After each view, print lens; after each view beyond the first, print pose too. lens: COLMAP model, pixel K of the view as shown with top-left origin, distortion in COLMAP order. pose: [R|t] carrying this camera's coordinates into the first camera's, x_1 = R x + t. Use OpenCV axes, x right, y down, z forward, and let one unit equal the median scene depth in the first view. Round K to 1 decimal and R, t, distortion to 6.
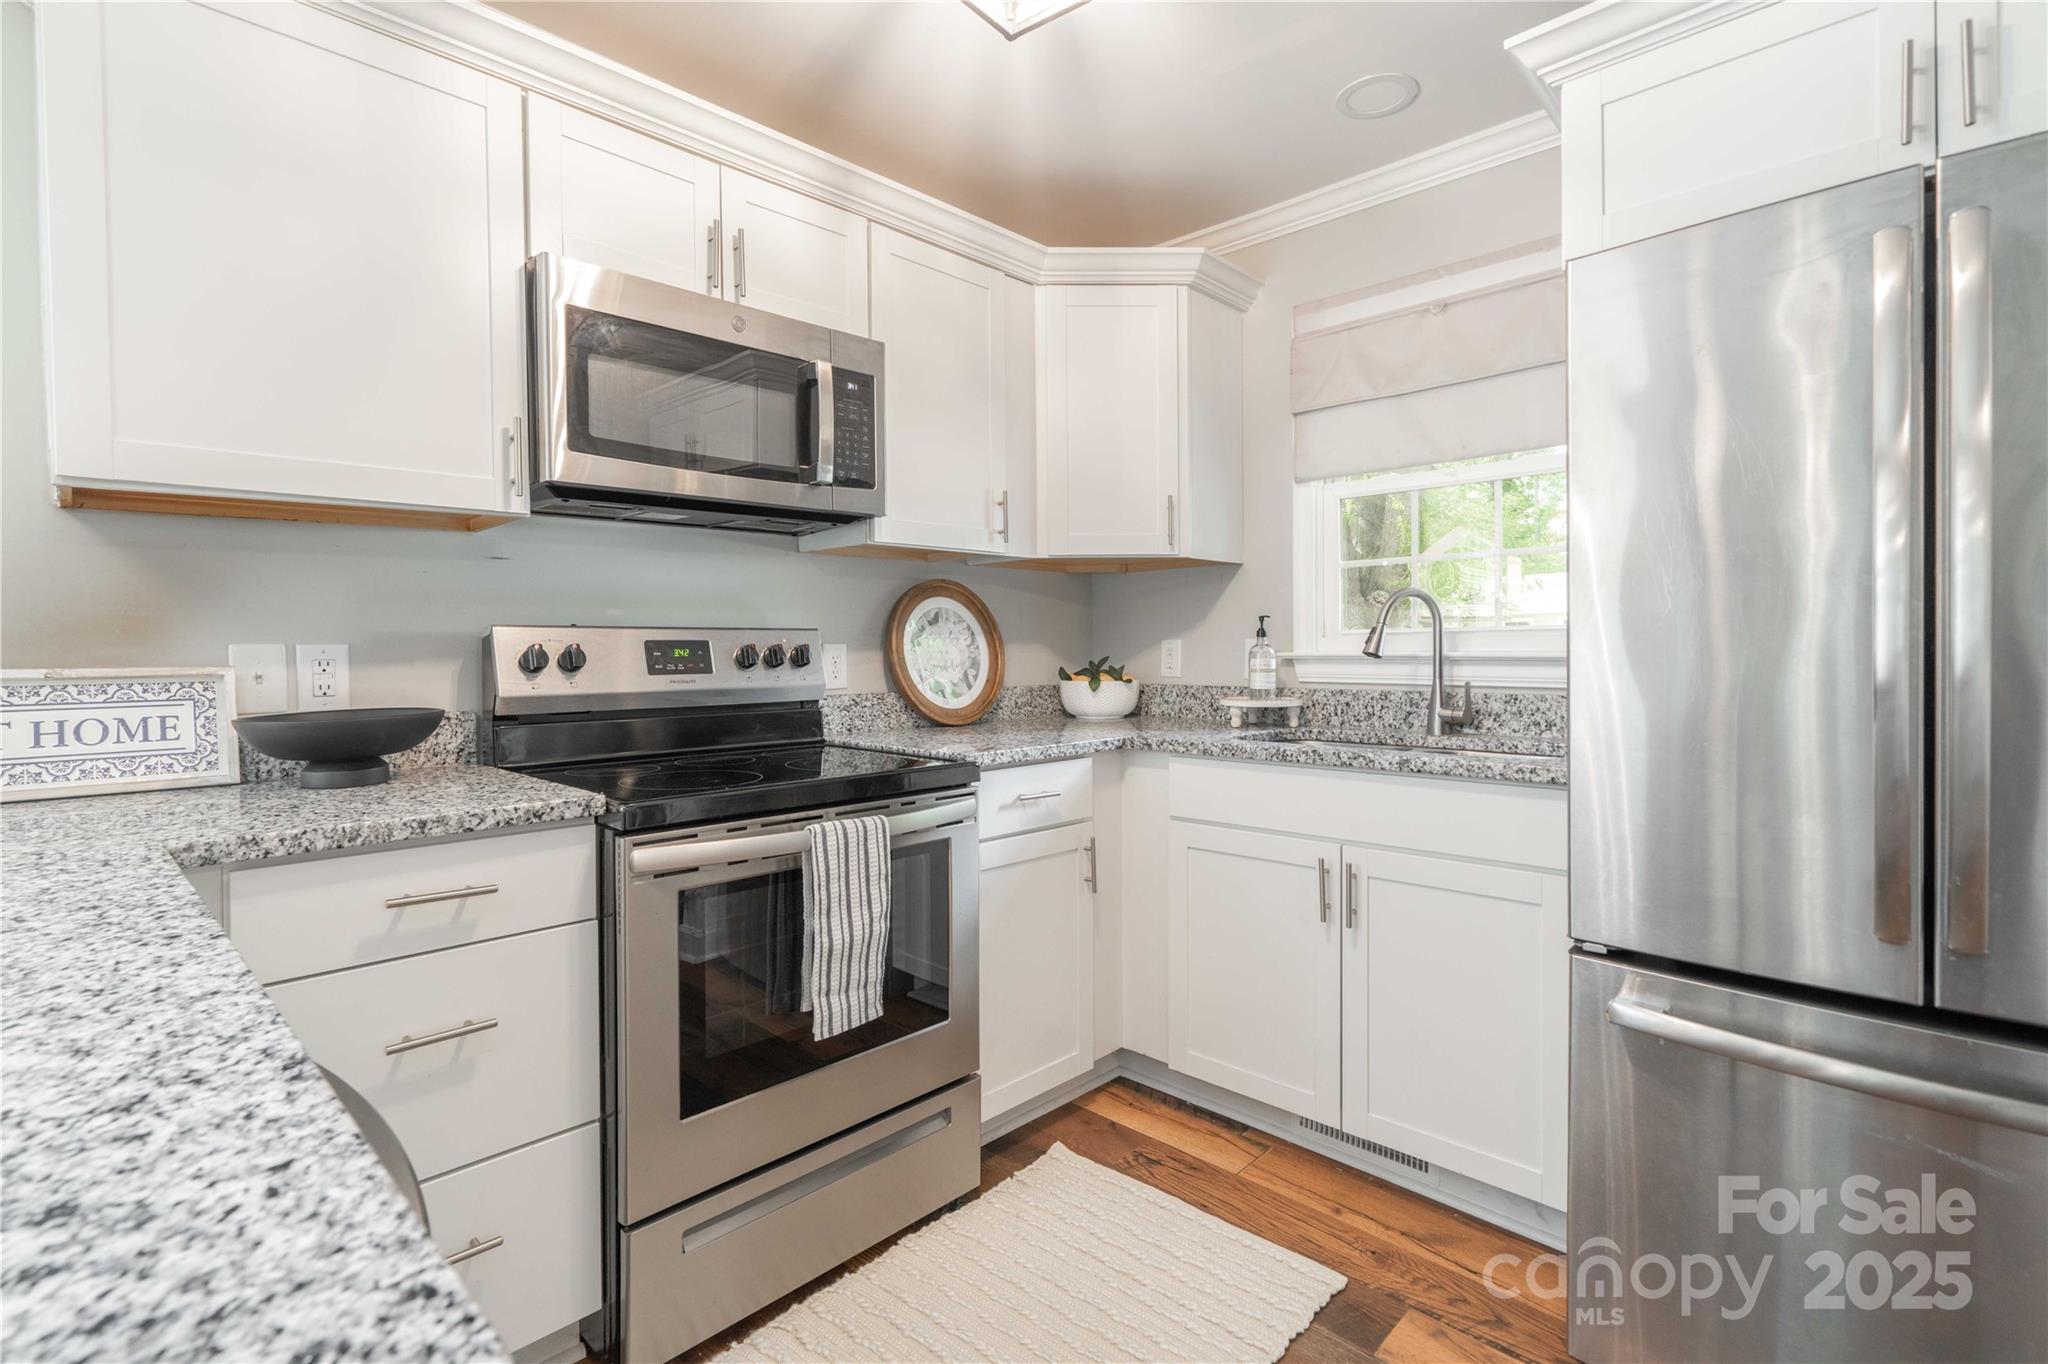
lens RADIAL K [[958.0, 0, 1020.1], [0, 958.0, 661.2], [0, 0, 1]] dist [0.000637, 0.000064]
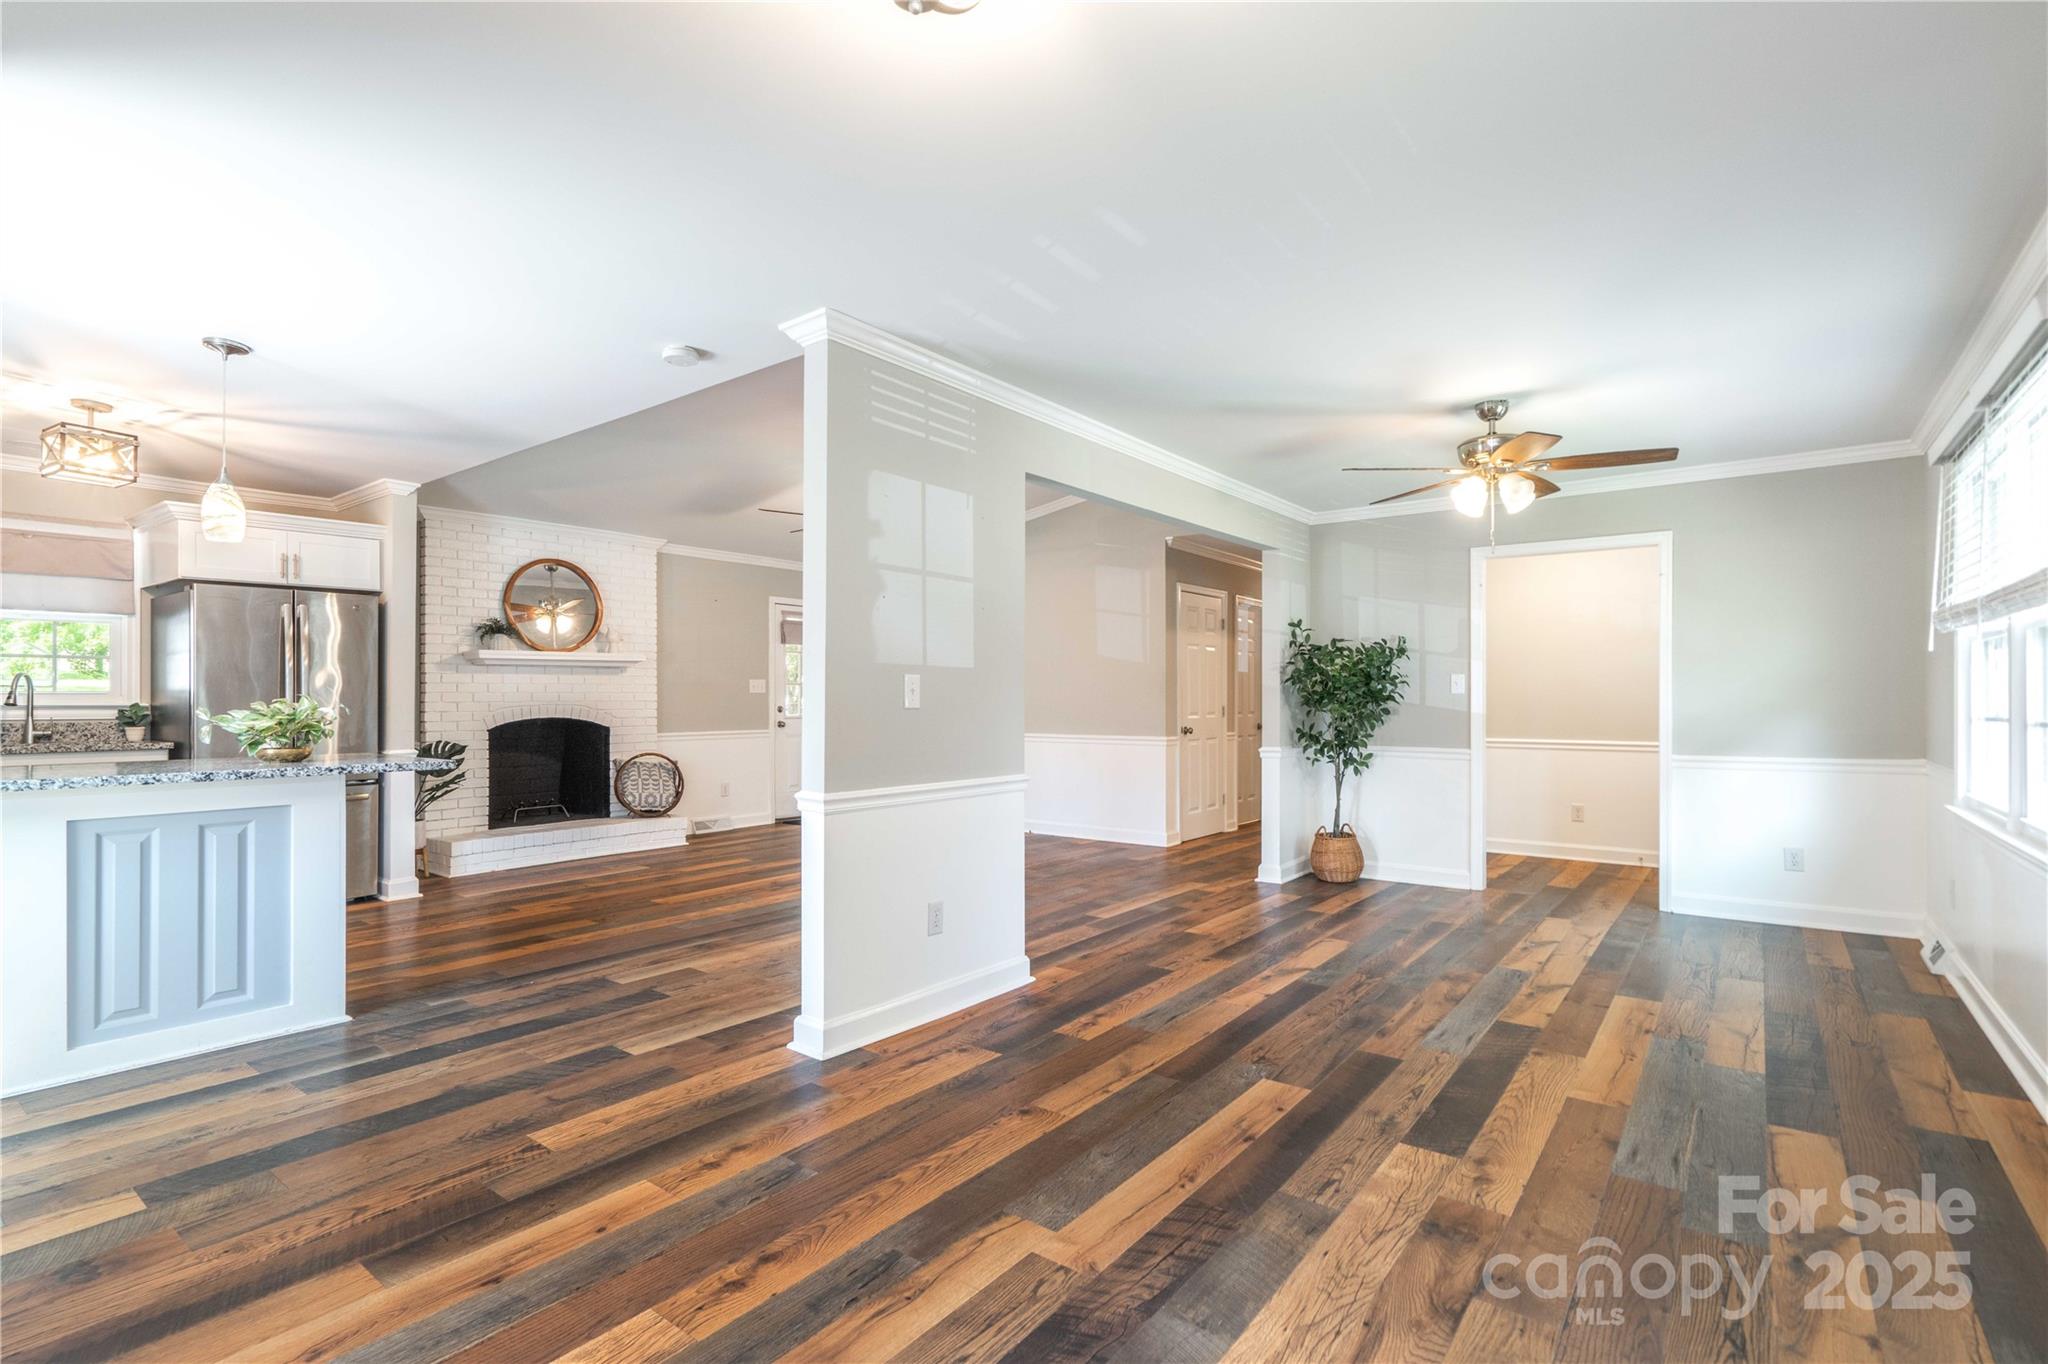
lens RADIAL K [[942.5, 0, 1025.8], [0, 942.5, 687.9], [0, 0, 1]] dist [-0.003121, -0.000162]
pose [[-0.119868, 0.016443, 0.992654, -1.835844], [0.015078, 0.999778, -0.014741, 0.019137], [-0.992675, 0.013200, -0.120089, -0.882464]]
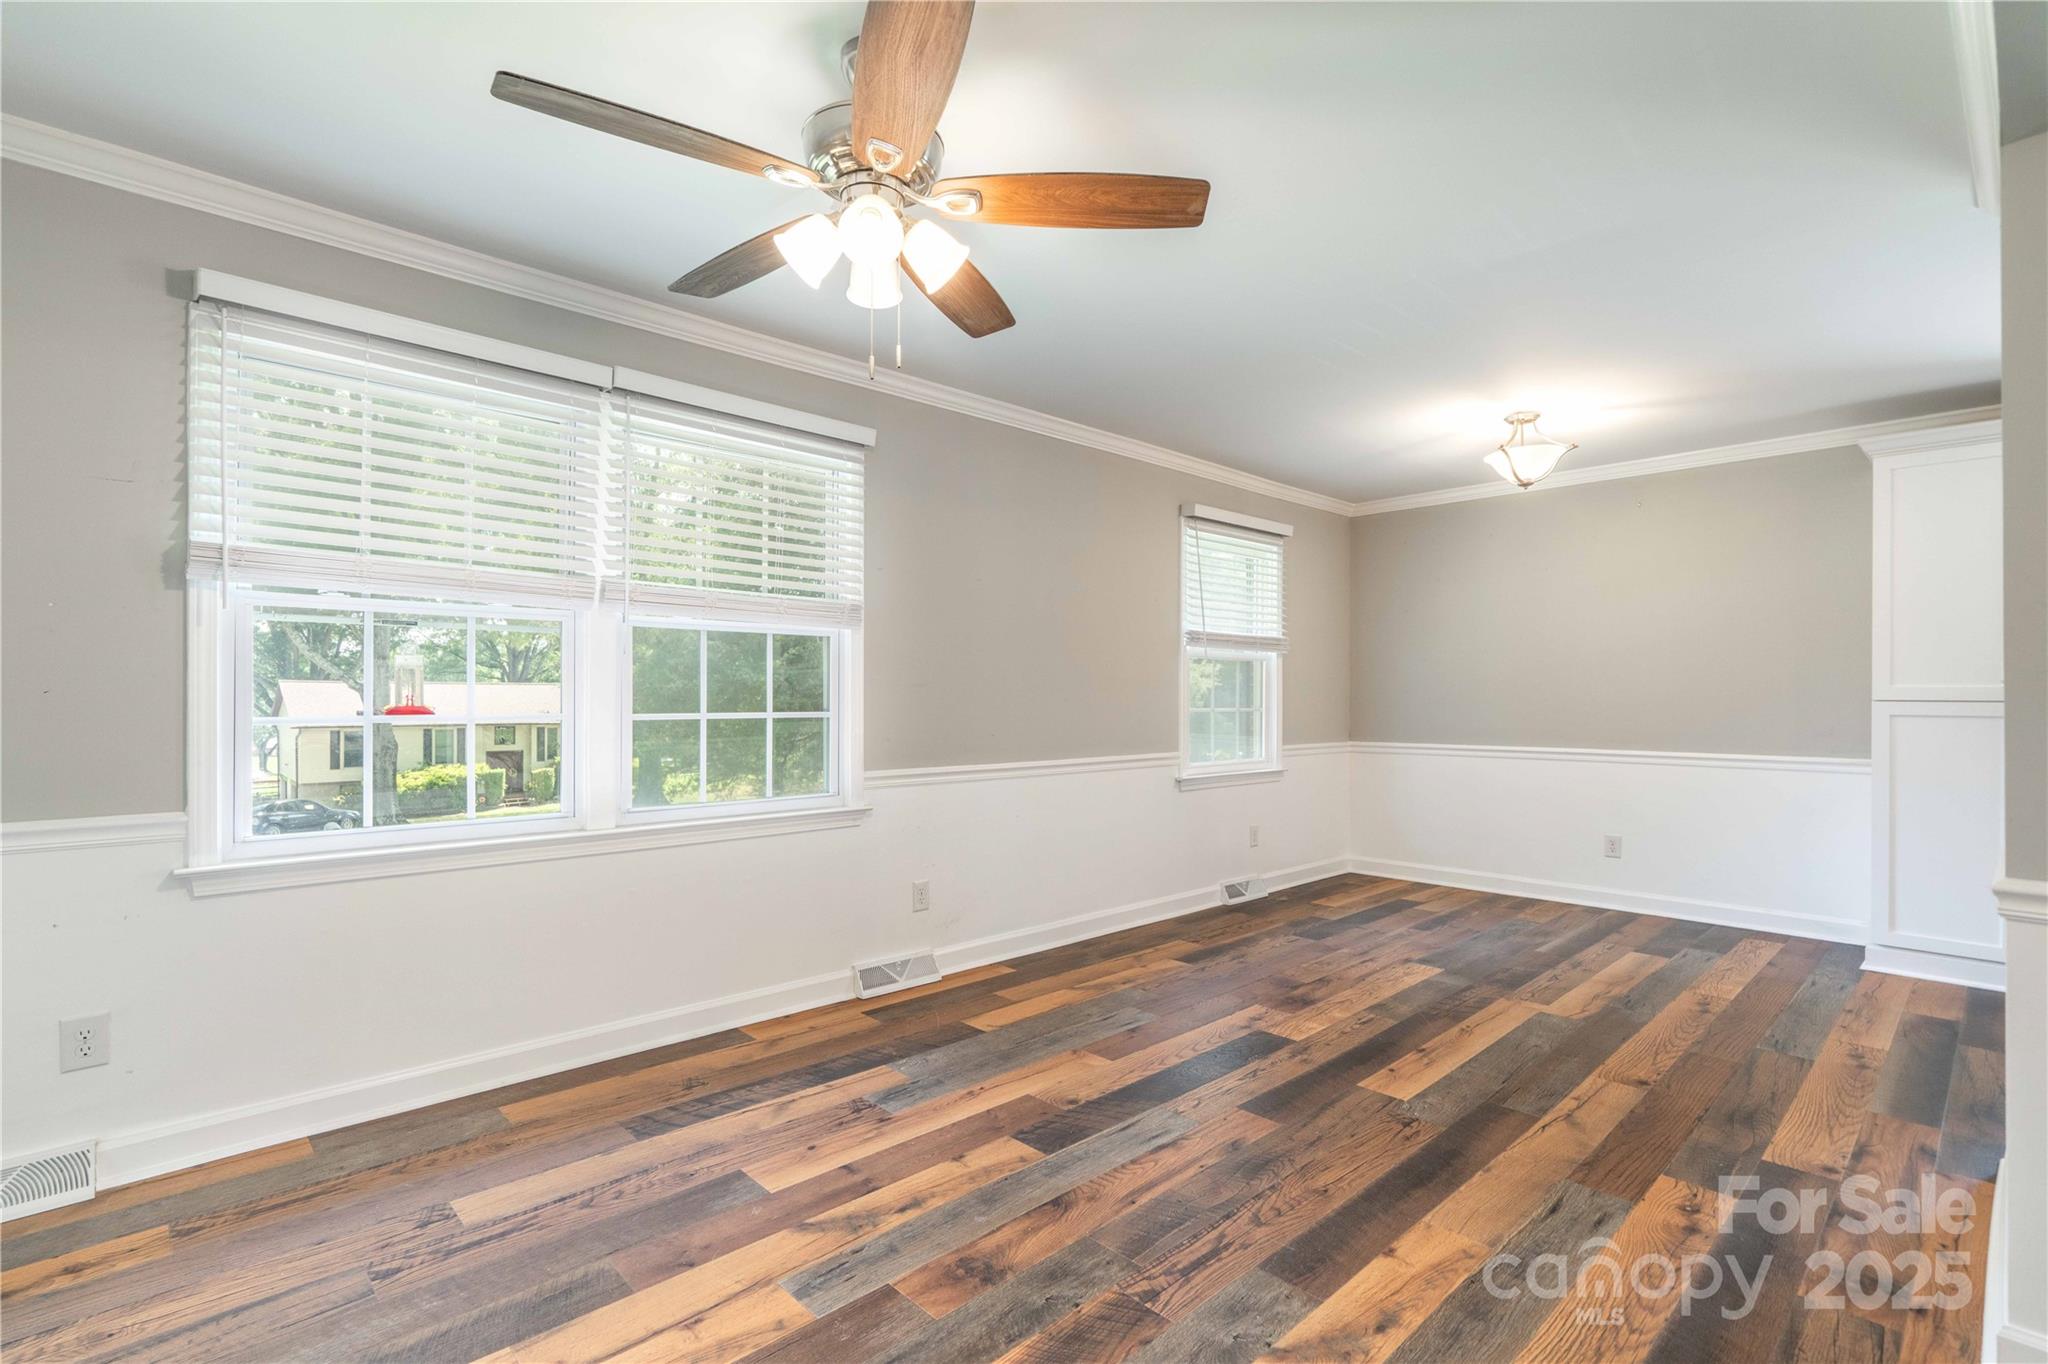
lens RADIAL K [[958.0, 0, 1020.1], [0, 958.0, 661.2], [0, 0, 1]] dist [0.000637, 0.000064]
pose [[-0.036804, -0.032621, -0.998790, 0.508176], [-0.018056, 0.999326, -0.031973, 0.024281], [0.999159, 0.016858, -0.037368, -1.748708]]
